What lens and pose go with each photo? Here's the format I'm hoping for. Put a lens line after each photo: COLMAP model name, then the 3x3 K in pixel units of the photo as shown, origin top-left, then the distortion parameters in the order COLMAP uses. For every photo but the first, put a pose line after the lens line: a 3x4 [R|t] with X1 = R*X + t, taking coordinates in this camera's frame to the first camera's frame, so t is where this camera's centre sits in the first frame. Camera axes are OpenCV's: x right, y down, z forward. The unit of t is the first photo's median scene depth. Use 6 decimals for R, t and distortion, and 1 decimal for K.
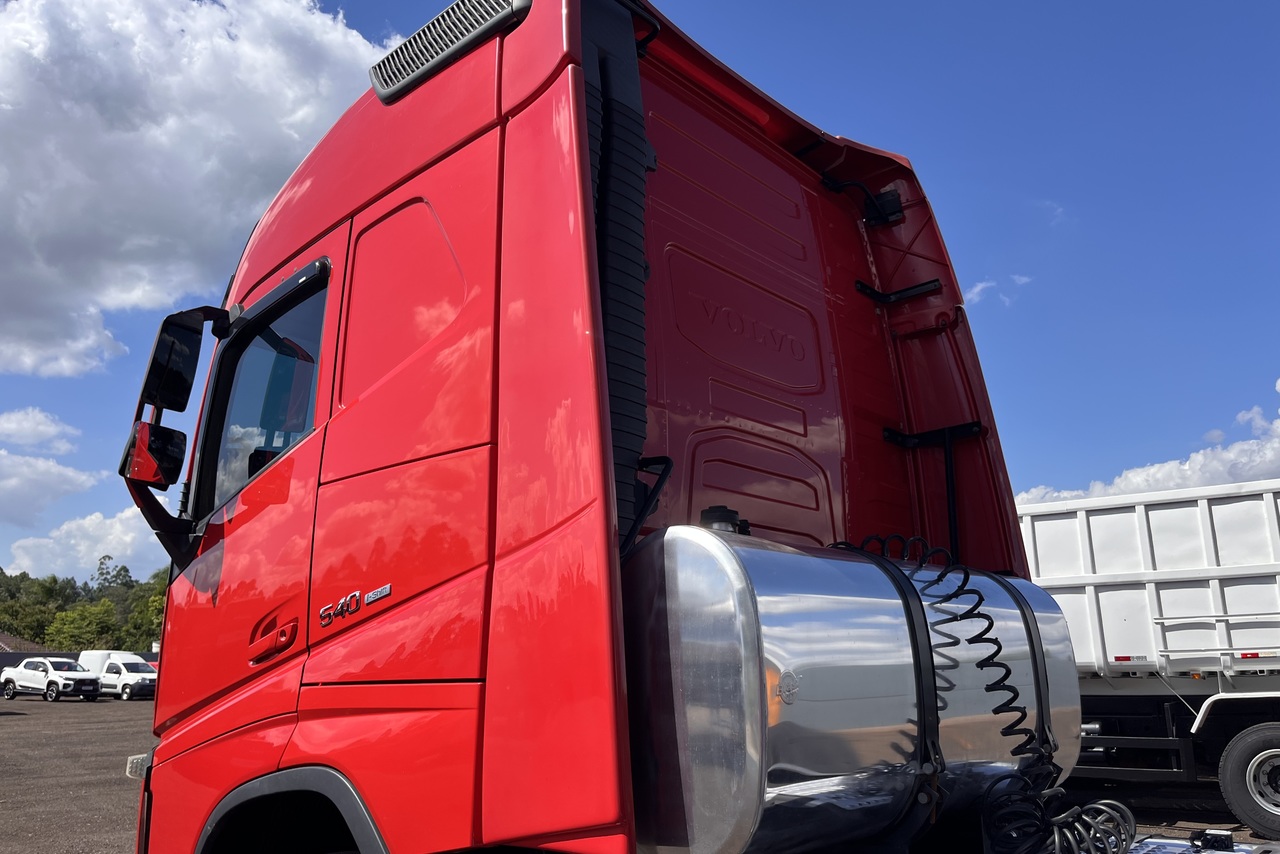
lens RADIAL K [[974.5, 0, 637.8], [0, 974.5, 433.4], [0, 0, 1]] dist [0.064542, -0.078305]
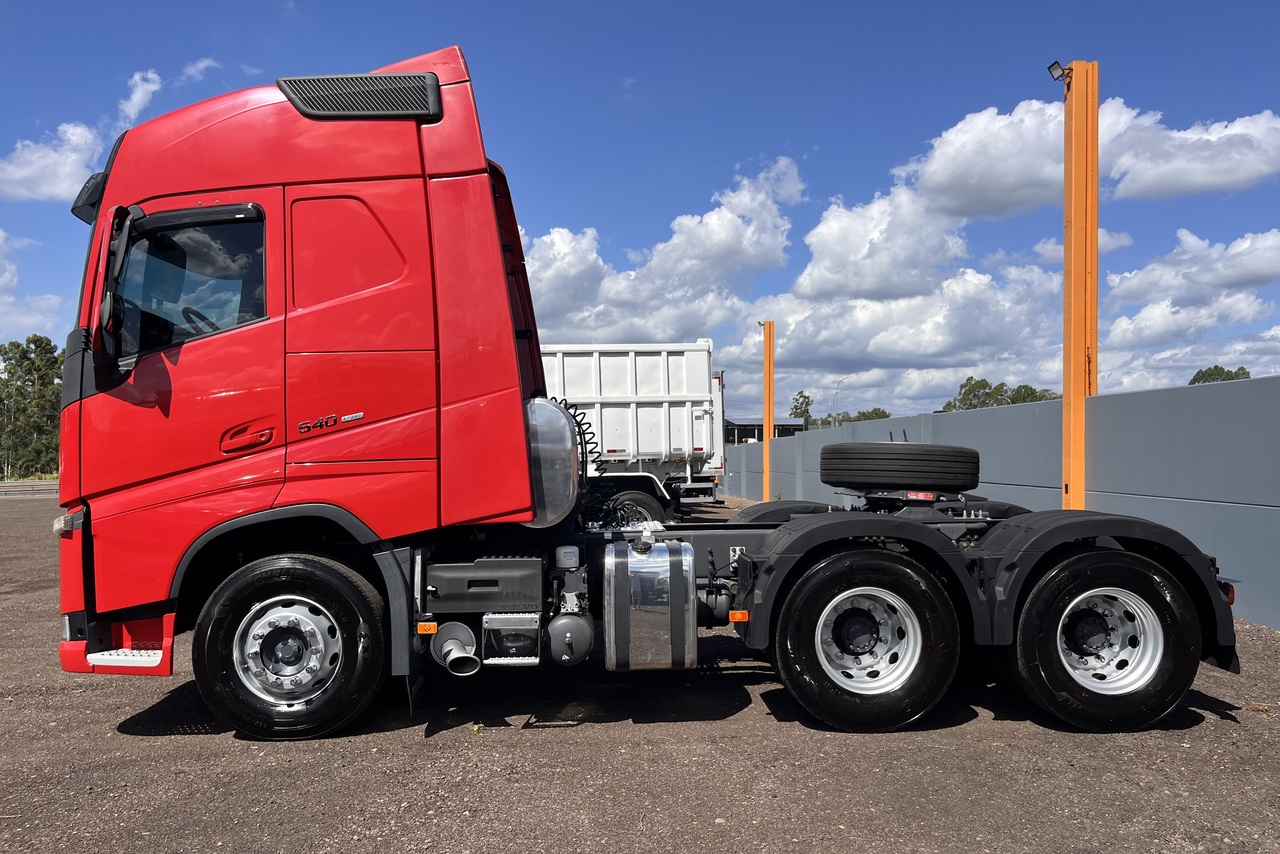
lens RADIAL K [[974.5, 0, 637.8], [0, 974.5, 433.4], [0, 0, 1]] dist [0.064542, -0.078305]
pose [[0.724848, 0.014065, 0.688765, -0.834765], [-0.148728, 0.979409, 0.136520, -0.108256], [-0.672663, -0.201395, 0.712015, -0.541007]]
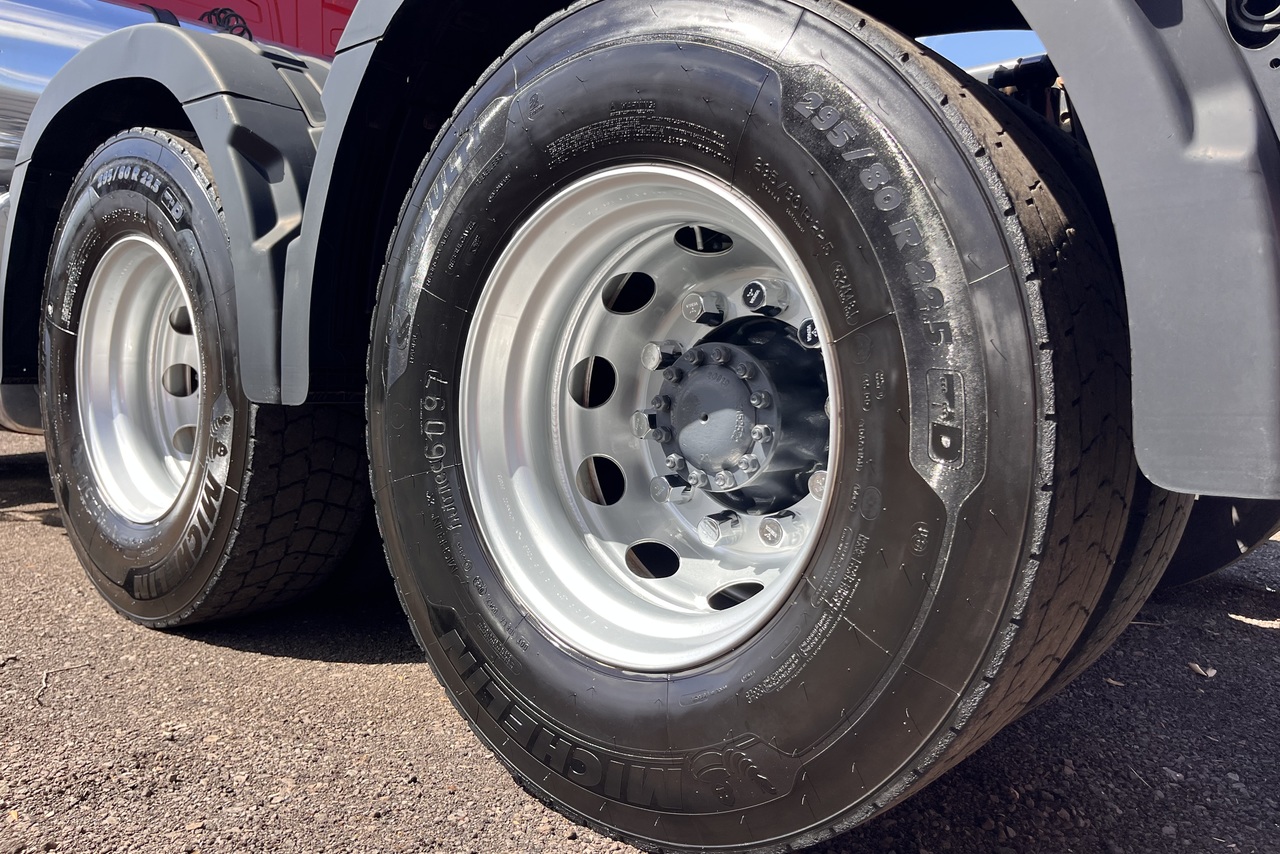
lens RADIAL K [[974.5, 0, 637.8], [0, 974.5, 433.4], [0, 0, 1]] dist [0.064542, -0.078305]
pose [[0.999618, 0.013727, 0.023969, 0.595139], [-0.020244, 0.954468, 0.297625, 0.179712], [-0.018792, -0.297996, 0.954382, -0.348184]]
